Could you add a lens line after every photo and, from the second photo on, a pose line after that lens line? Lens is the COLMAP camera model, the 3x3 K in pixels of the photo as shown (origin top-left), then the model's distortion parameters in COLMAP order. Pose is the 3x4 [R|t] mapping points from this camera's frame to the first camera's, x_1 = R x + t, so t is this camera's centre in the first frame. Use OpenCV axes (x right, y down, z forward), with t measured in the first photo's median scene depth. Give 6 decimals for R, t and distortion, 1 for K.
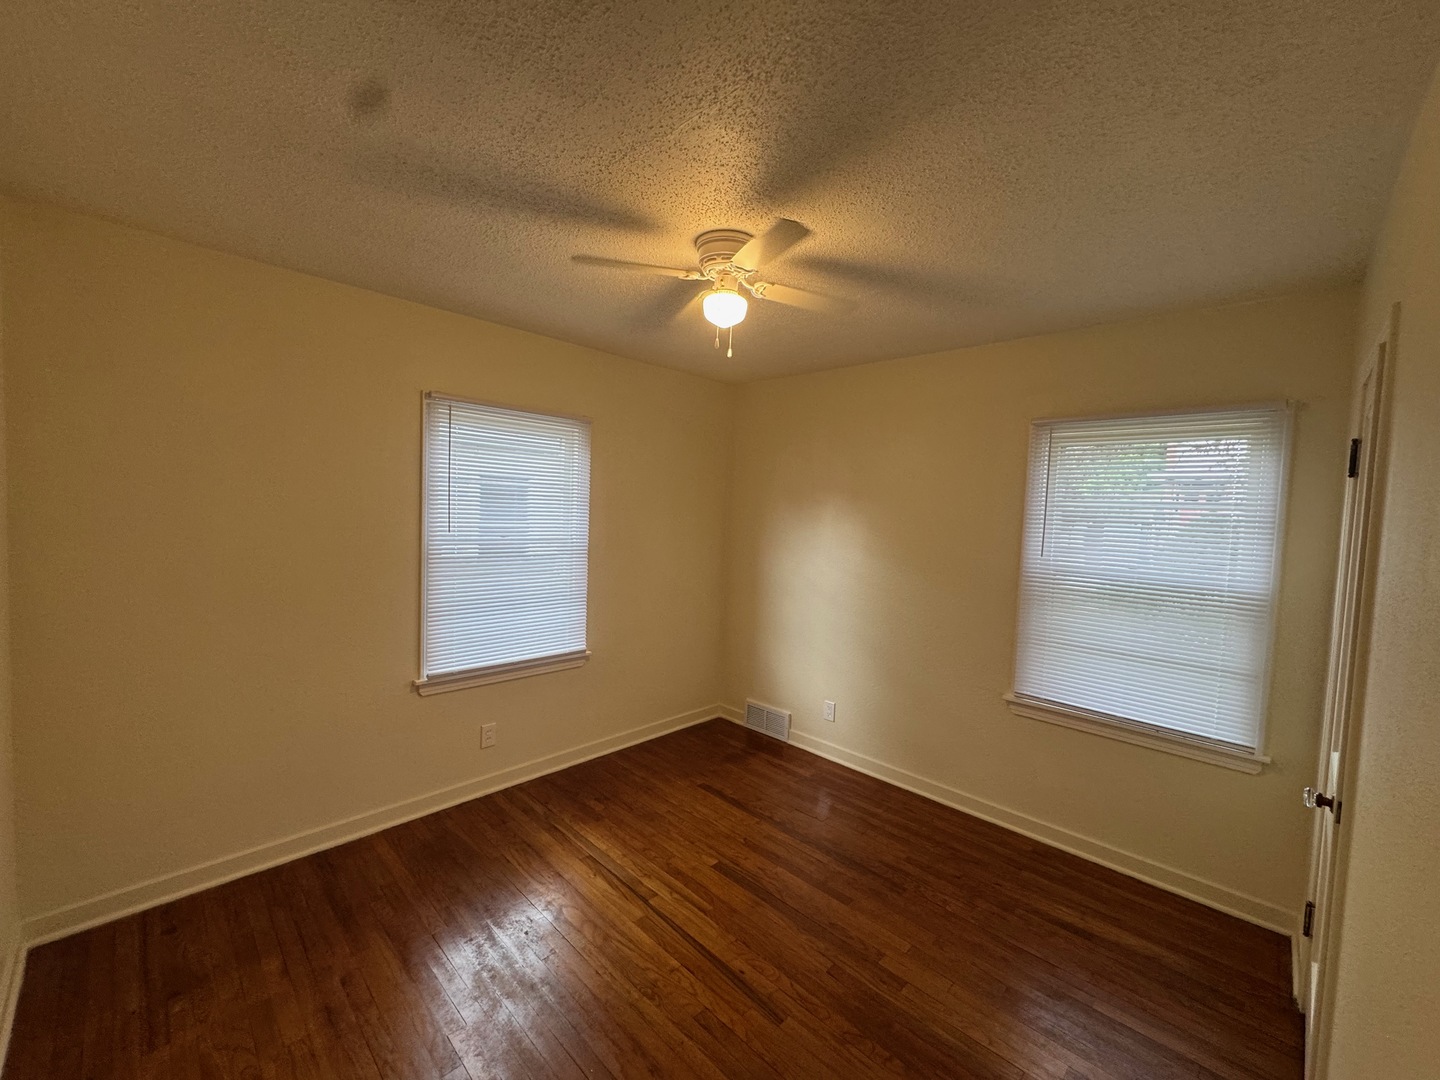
lens RADIAL K [[572.1, 0, 720.6], [0, 572.1, 541.7], [0, 0, 1]] dist [-0.001276, -0.000228]
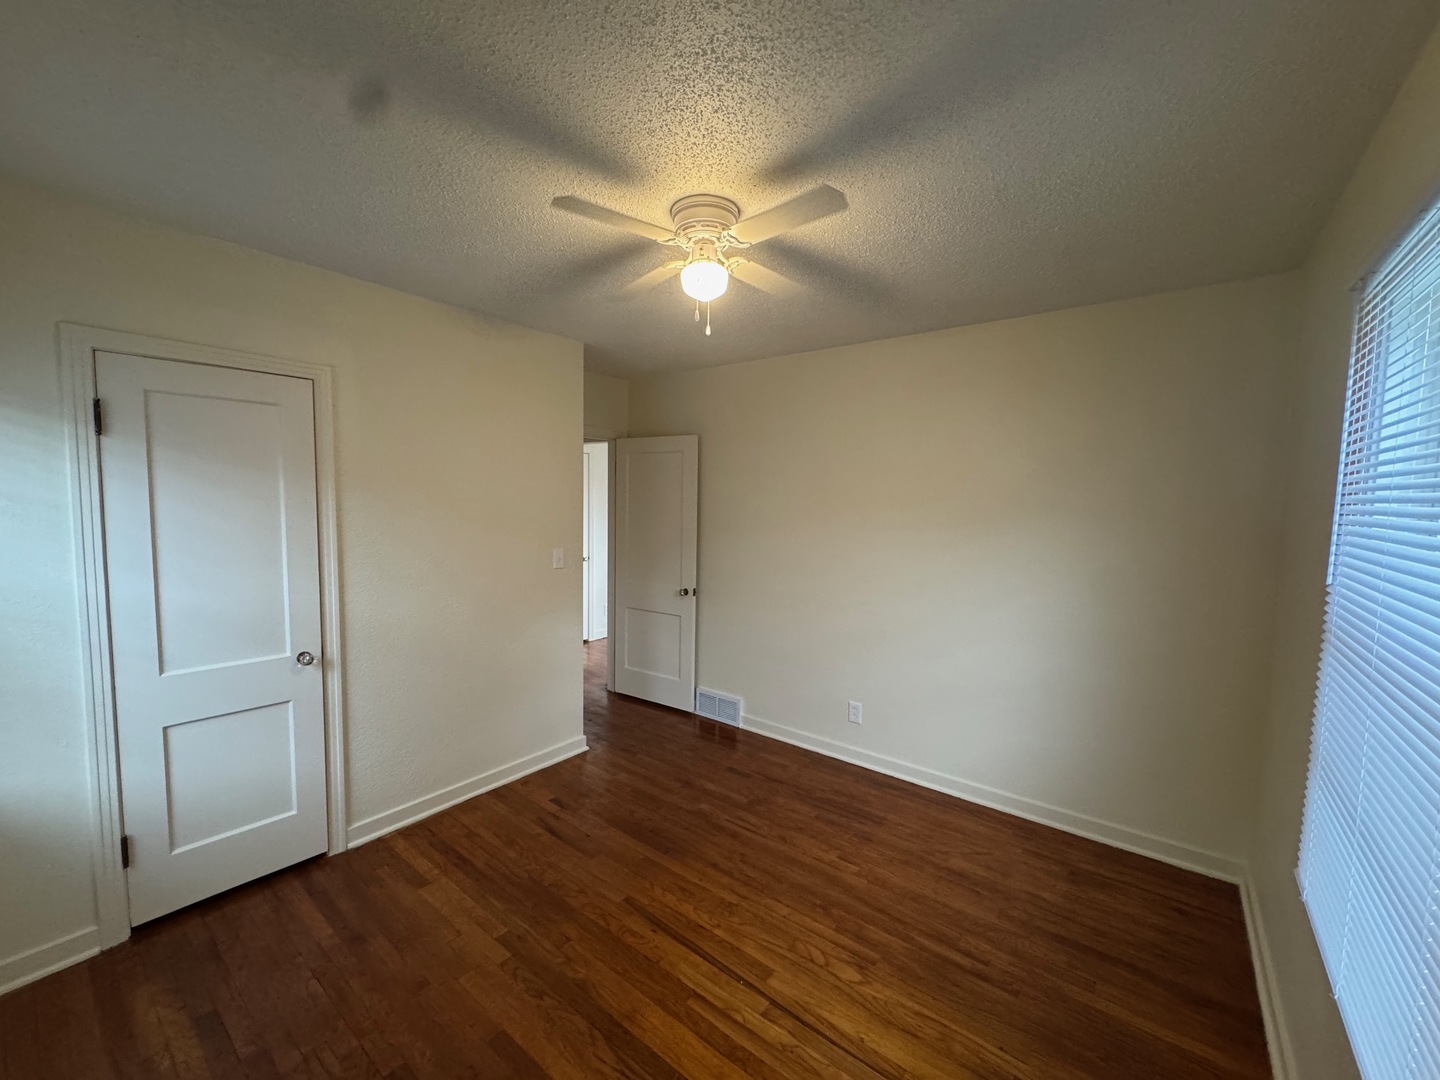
lens RADIAL K [[572.1, 0, 719.4], [0, 572.1, 542.5], [0, 0, 1]] dist [-0.001276, -0.000228]
pose [[-0.993280, -0.046784, -0.105857, 0.058812], [-0.058759, 0.991857, 0.112993, -0.087798], [0.099709, 0.118454, -0.987941, 1.844476]]
